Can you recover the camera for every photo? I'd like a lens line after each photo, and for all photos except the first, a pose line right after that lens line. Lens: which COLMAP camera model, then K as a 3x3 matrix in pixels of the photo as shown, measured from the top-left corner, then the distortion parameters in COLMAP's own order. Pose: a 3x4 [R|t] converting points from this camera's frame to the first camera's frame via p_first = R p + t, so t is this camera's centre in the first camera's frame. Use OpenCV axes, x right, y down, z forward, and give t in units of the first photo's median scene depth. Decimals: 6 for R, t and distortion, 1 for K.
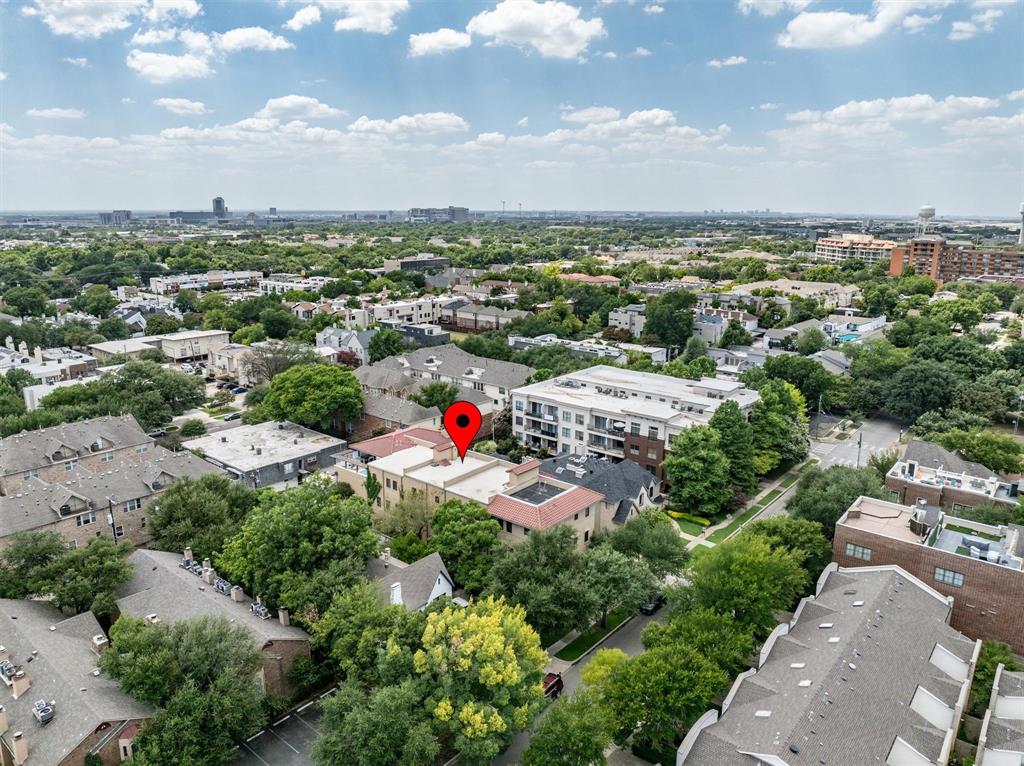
lens RADIAL K [[720.3, 0, 512.0], [0, 720.3, 383.0], [0, 0, 1]] dist [-0.008348, -0.003840]
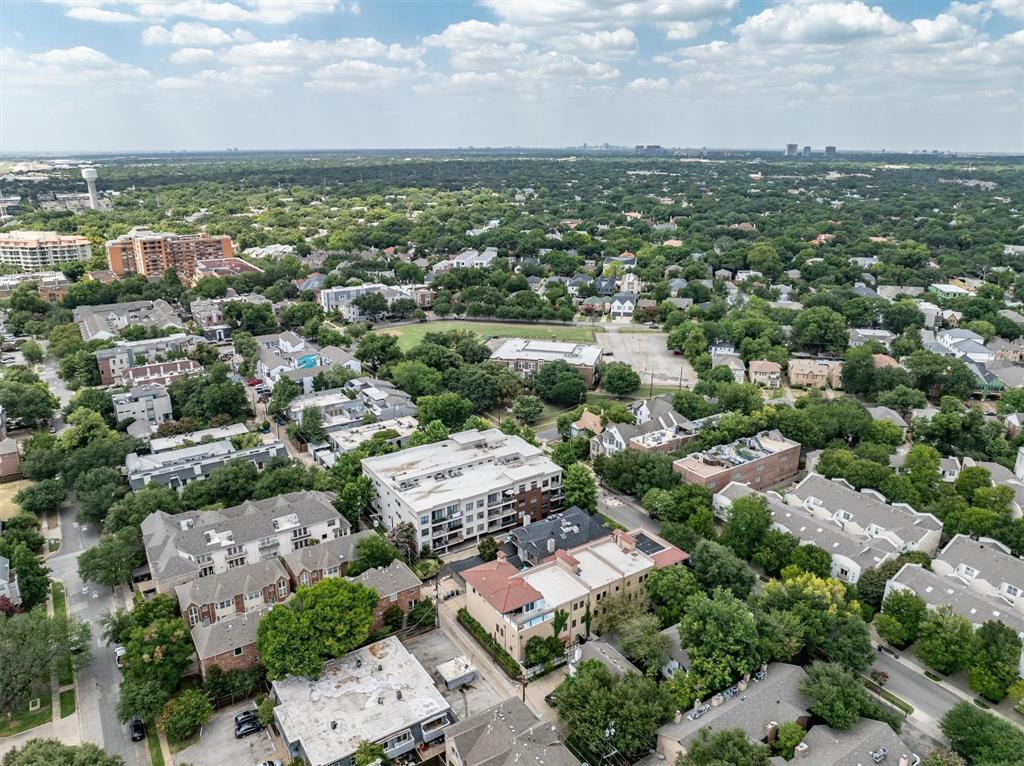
lens RADIAL K [[720.3, 0, 512.0], [0, 720.3, 383.0], [0, 0, 1]] dist [-0.008348, -0.003840]
pose [[0.314028, -0.308877, 0.897765, -0.286818], [0.231442, 0.941977, 0.243133, -0.132659], [-0.920772, 0.131430, 0.367294, 0.138140]]
